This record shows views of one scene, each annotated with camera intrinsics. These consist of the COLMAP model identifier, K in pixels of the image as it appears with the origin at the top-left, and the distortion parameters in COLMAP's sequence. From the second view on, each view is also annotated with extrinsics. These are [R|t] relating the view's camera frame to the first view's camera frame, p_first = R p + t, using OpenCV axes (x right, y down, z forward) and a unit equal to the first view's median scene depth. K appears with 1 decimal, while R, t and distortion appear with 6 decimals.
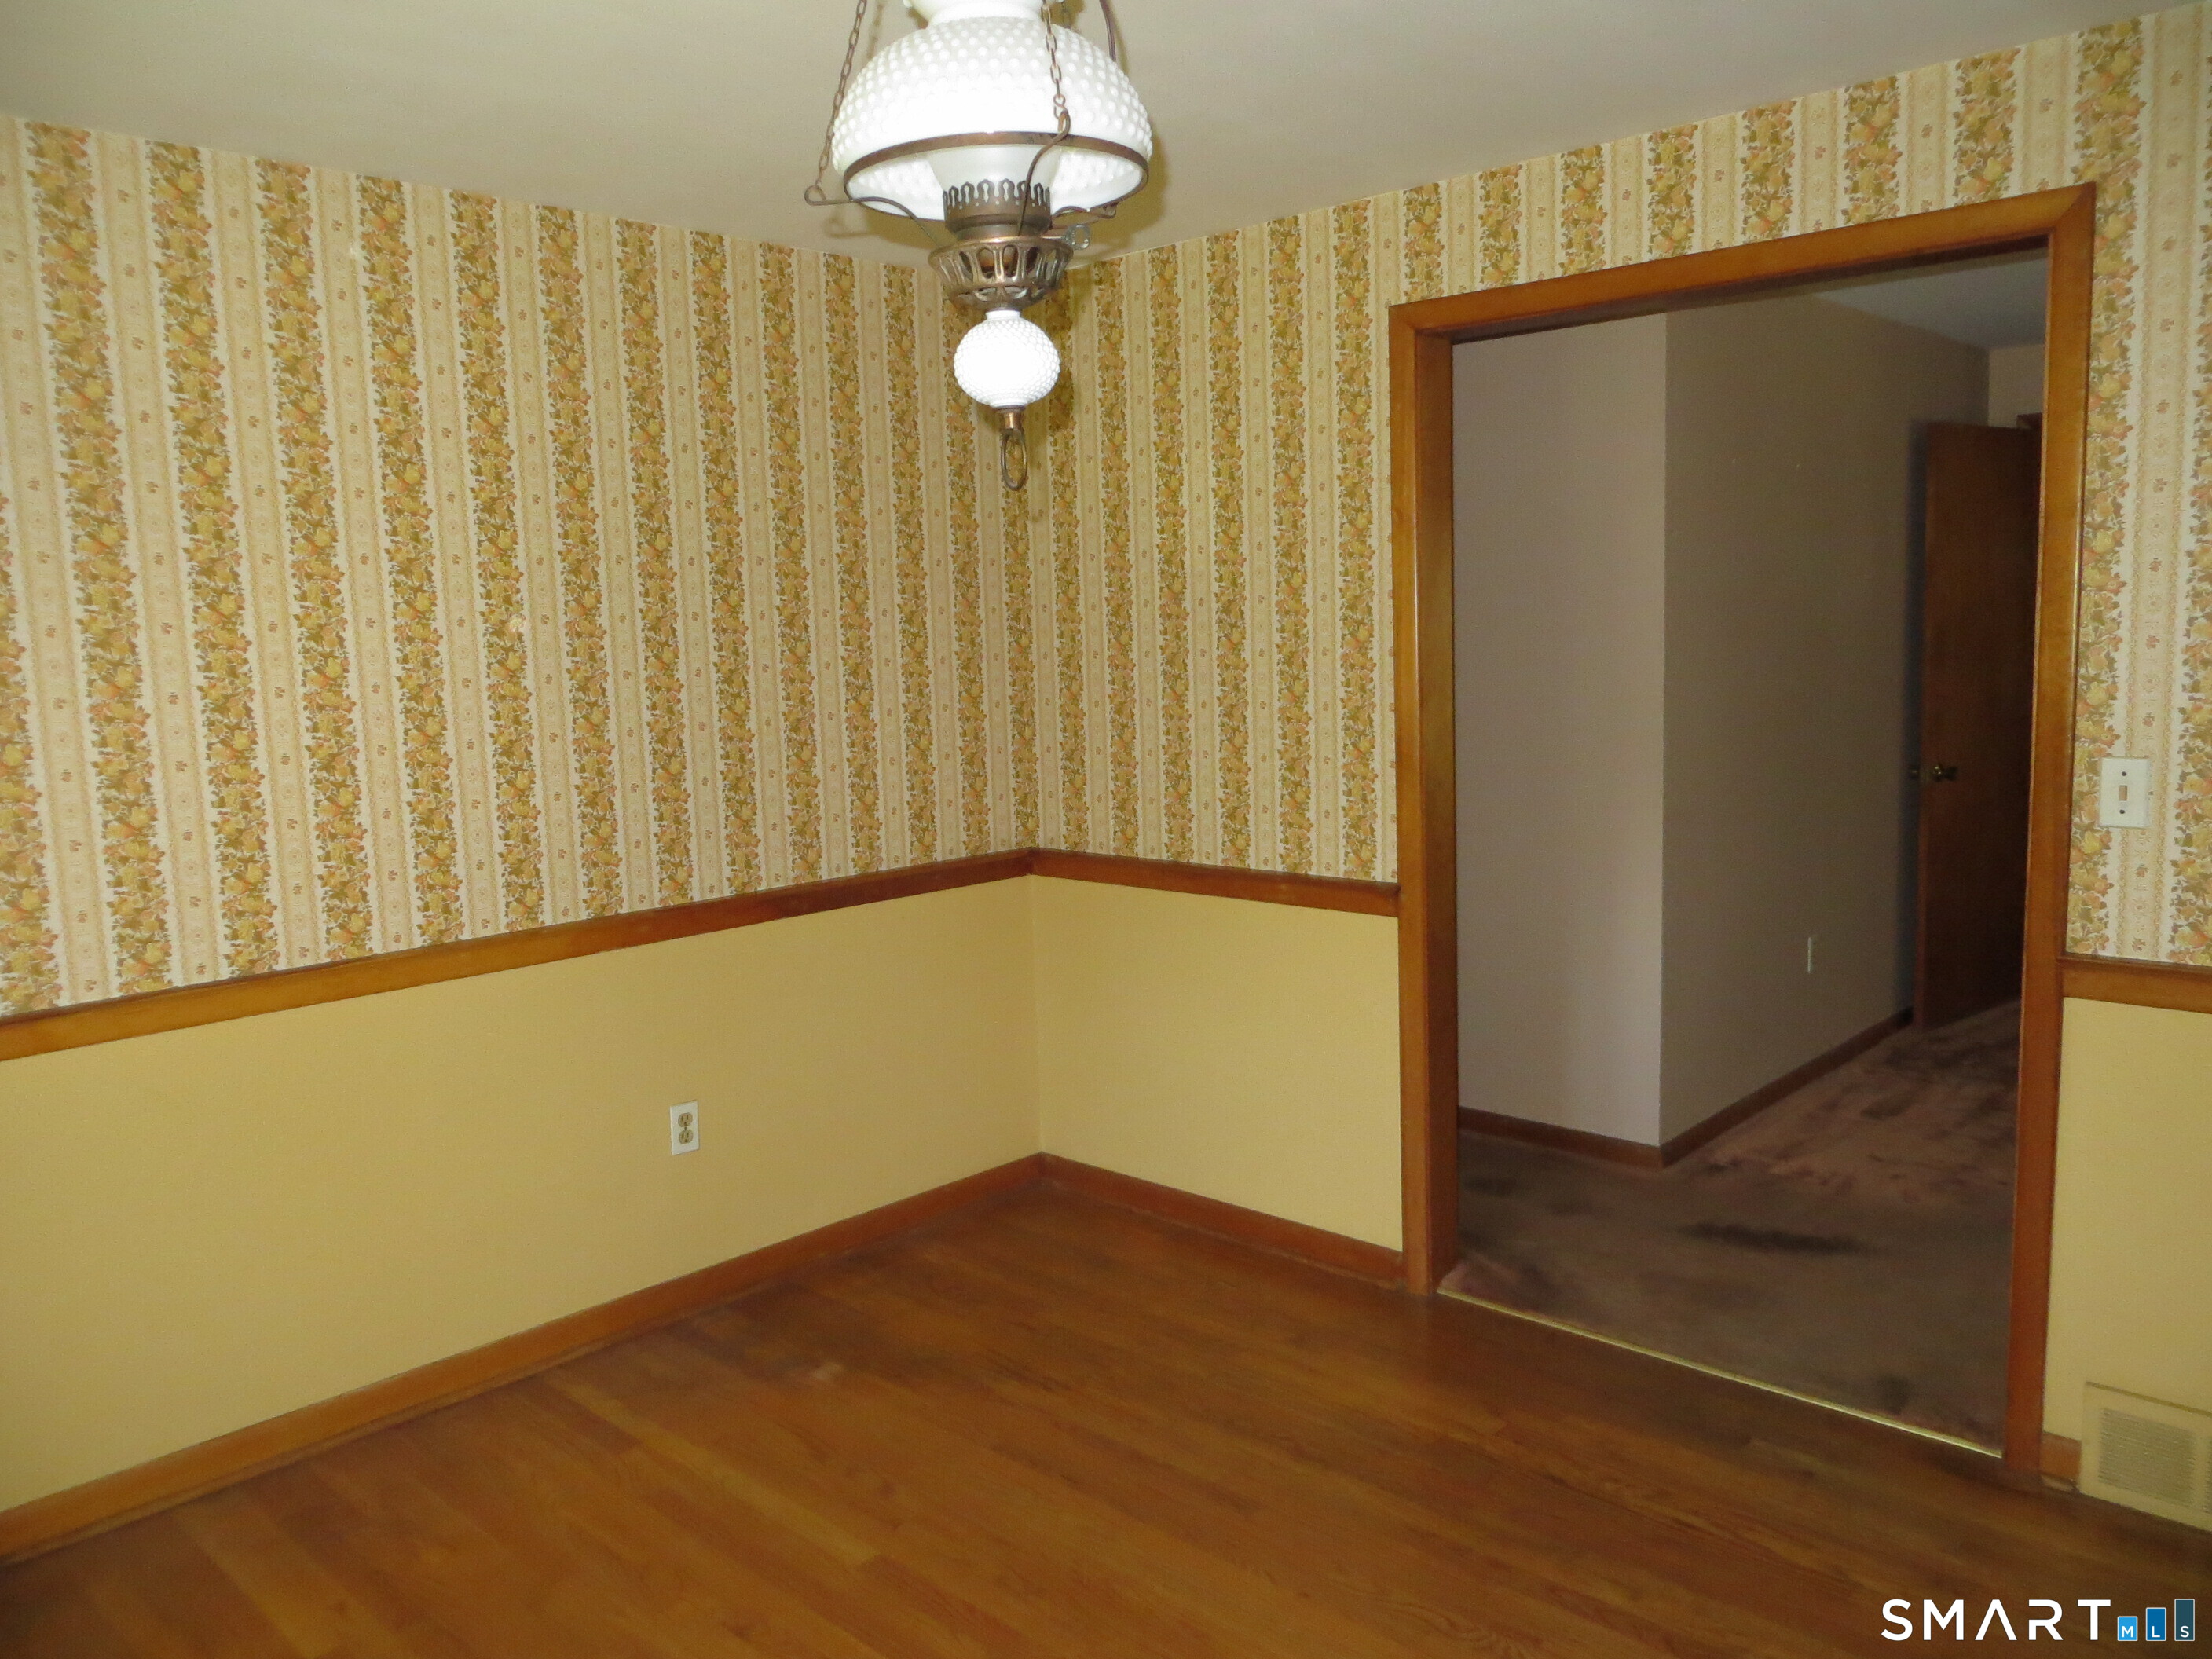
lens RADIAL K [[1669.1, 0, 1106.0], [0, 1669.1, 829.5], [0, 0, 1]] dist [-0.003595, 0.001943]
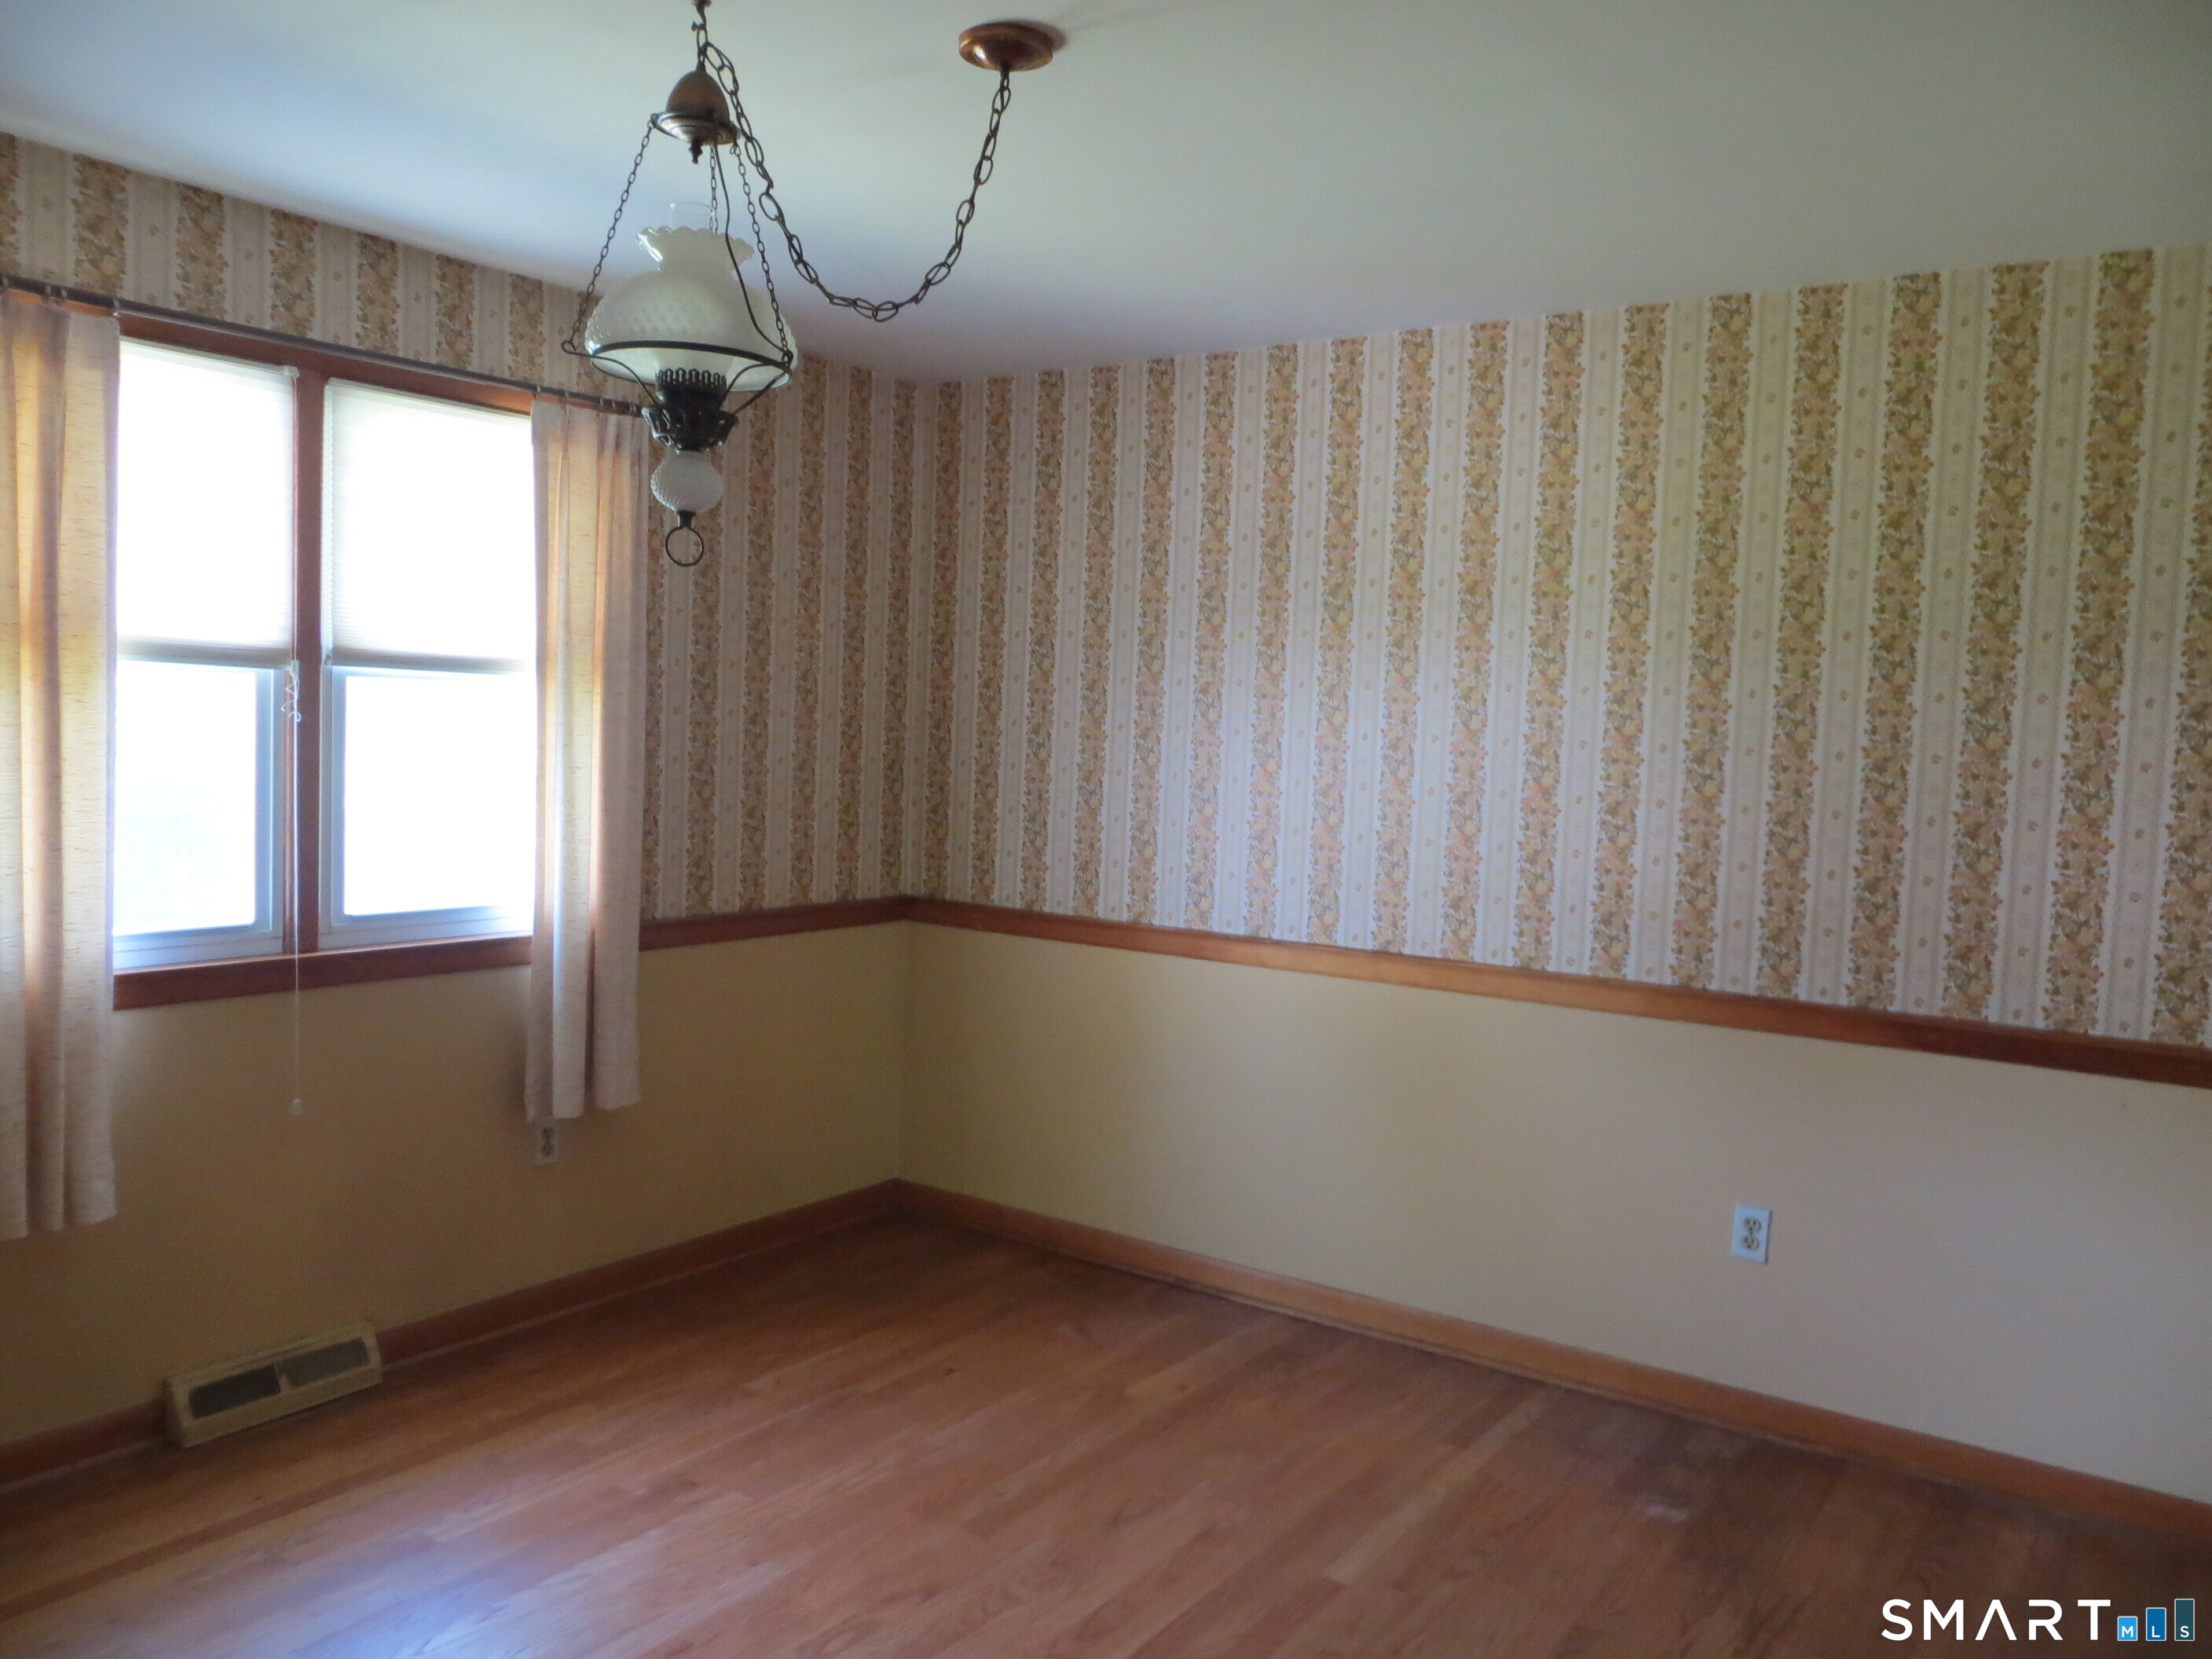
lens RADIAL K [[1669.1, 0, 1106.0], [0, 1669.1, 829.5], [0, 0, 1]] dist [-0.003595, 0.001943]
pose [[0.153193, 0.101166, -0.983004, 0.673335], [-0.164268, 0.983513, 0.075619, -0.064172], [0.974448, 0.149892, 0.167285, 0.513679]]
